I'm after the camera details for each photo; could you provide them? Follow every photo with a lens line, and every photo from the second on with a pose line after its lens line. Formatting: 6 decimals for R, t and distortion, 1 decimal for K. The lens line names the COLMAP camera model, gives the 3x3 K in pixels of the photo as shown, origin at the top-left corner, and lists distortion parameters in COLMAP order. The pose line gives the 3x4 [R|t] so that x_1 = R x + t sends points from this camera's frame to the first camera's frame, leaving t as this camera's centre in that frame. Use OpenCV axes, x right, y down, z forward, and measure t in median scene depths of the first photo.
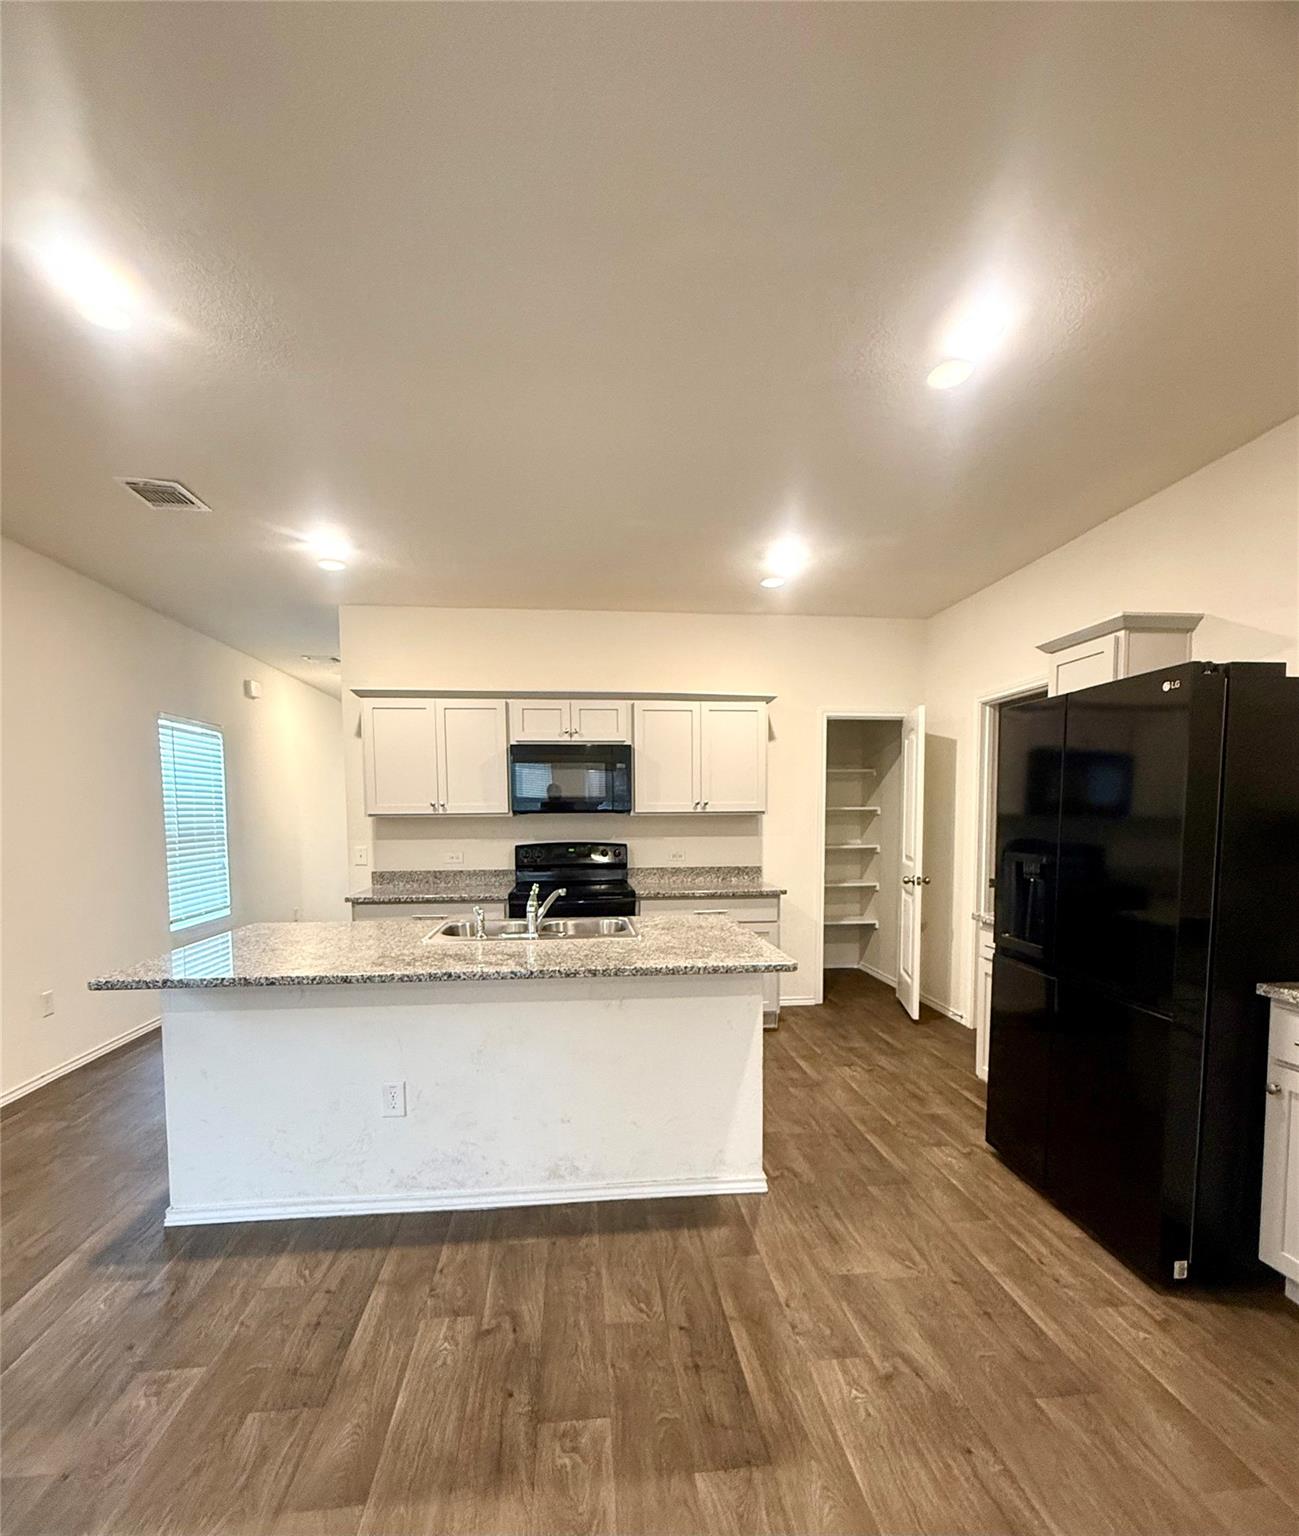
lens RADIAL K [[729.0, 0, 648.1], [0, 729.0, 866.3], [0, 0, 1]] dist [0.001305, 0.000837]
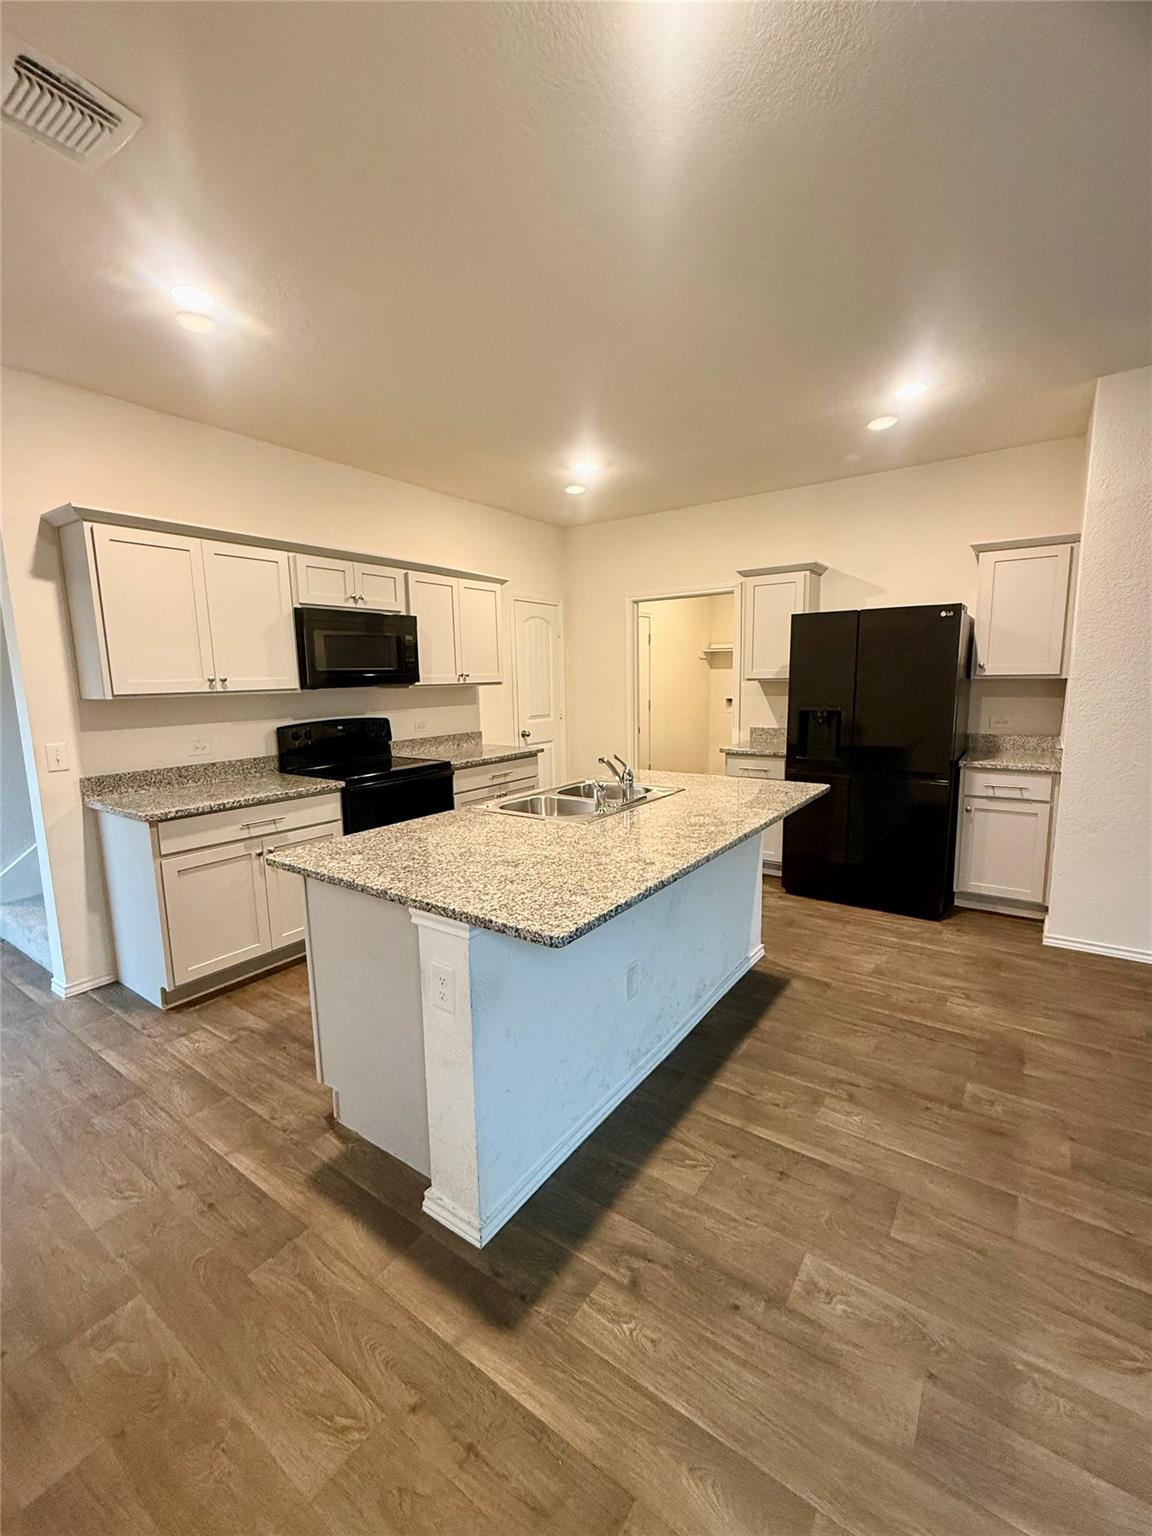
lens RADIAL K [[642.3, 0, 576.0], [0, 642.3, 768.0], [0, 0, 1]] dist [0.010244, -0.000175]
pose [[0.661267, -0.114605, 0.741345, -0.588057], [0.067777, 0.993347, 0.093107, -0.031361], [-0.747083, -0.011323, 0.664635, 0.277867]]
